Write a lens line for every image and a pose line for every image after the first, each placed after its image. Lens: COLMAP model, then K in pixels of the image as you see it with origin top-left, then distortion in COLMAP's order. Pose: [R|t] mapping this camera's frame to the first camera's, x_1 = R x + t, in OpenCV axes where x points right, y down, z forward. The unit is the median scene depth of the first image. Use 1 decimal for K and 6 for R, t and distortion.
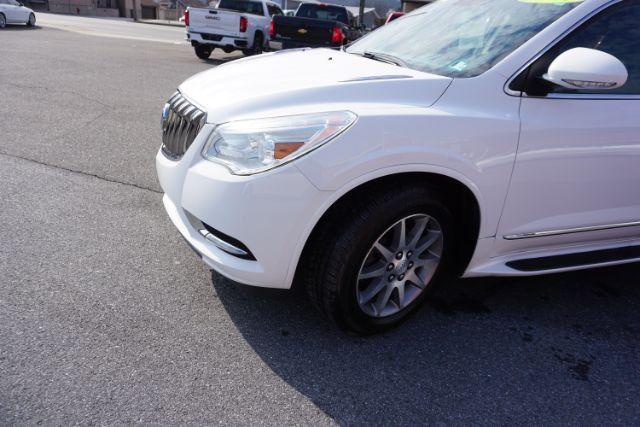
lens RADIAL K [[434.1, 0, 318.4], [0, 434.1, 211.9], [0, 0, 1]] dist [-0.036228, 0.021894]
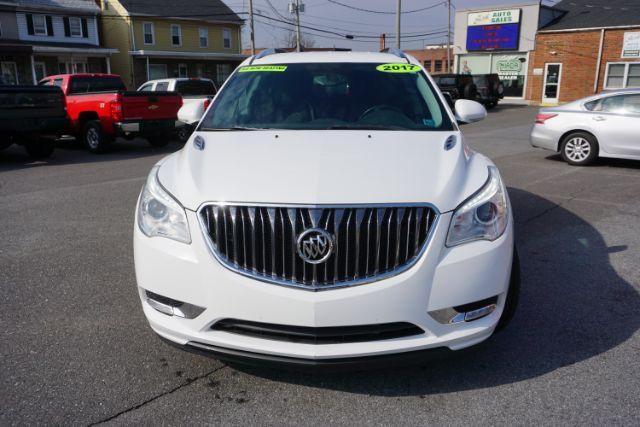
lens RADIAL K [[524.2, 0, 318.5], [0, 524.2, 212.7], [0, 0, 1]] dist [-0.014935, 0.019709]
pose [[0.343340, -0.310362, 0.886450, -1.390575], [0.410535, 0.898477, 0.155564, -0.497925], [-0.844736, 0.310508, 0.435898, 0.682123]]
